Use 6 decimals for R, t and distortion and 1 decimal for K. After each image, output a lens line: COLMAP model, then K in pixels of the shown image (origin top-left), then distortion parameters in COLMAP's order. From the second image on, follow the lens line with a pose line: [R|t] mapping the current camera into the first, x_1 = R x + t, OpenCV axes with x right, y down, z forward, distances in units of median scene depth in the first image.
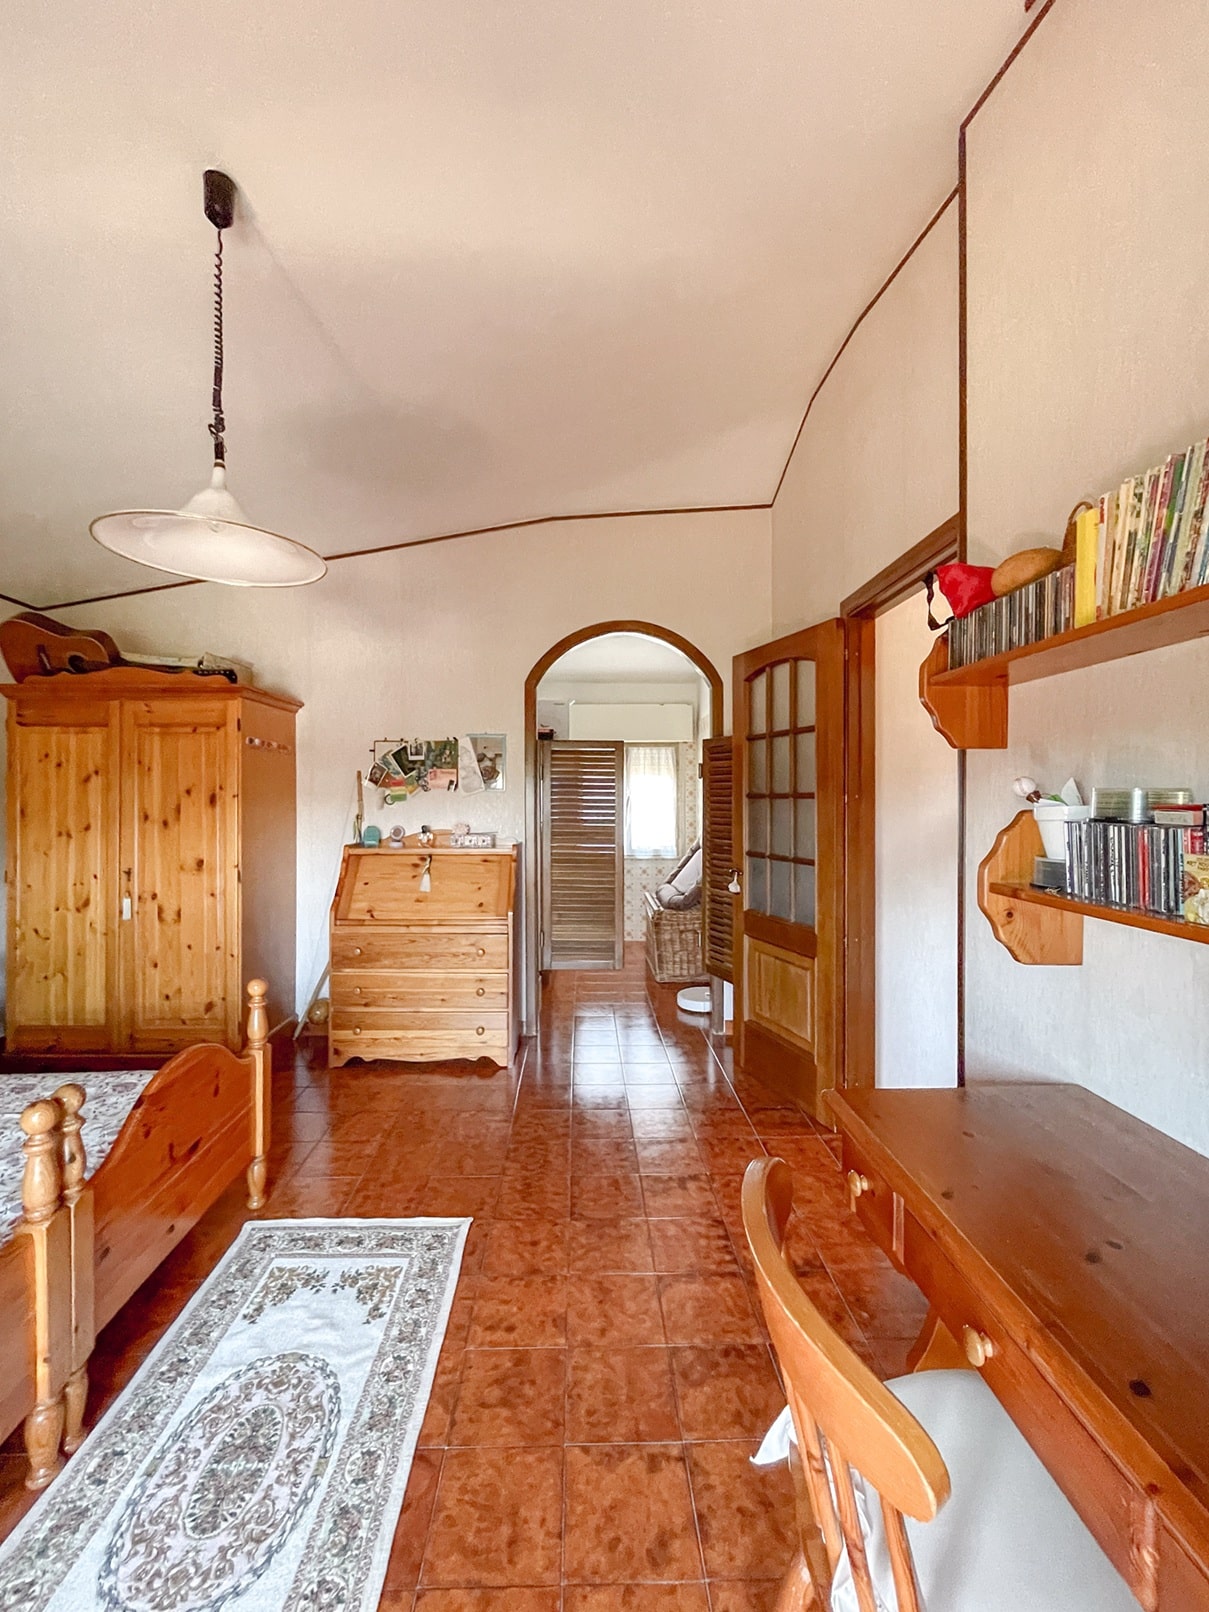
lens RADIAL K [[667.7, 0, 604.5], [0, 667.7, 806.0], [0, 0, 1]] dist [0.014225, 0.000101]
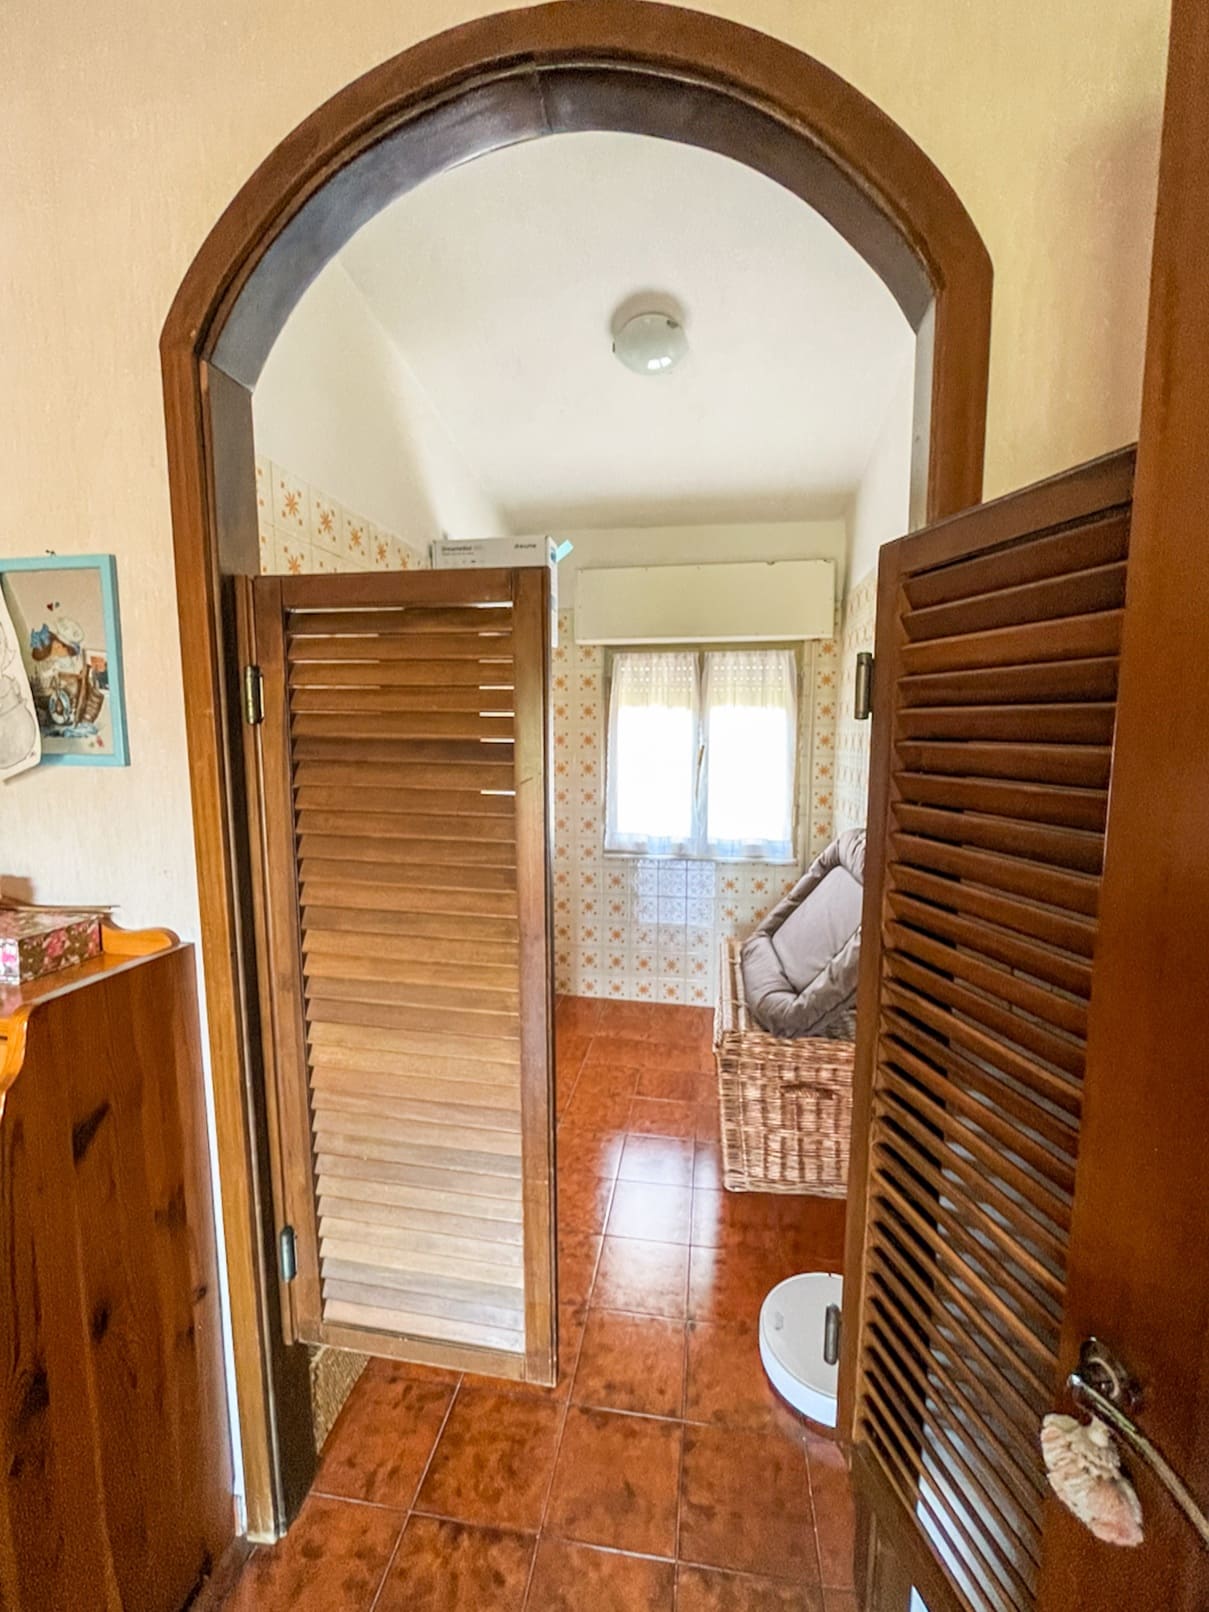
lens RADIAL K [[667.7, 0, 604.5], [0, 667.7, 806.0], [0, 0, 1]] dist [0.014225, 0.000101]
pose [[0.981479, 0.022760, -0.190215, 0.079270], [-0.003460, 0.994862, 0.101184, -0.027173], [0.191540, -0.098652, 0.976514, 0.589103]]
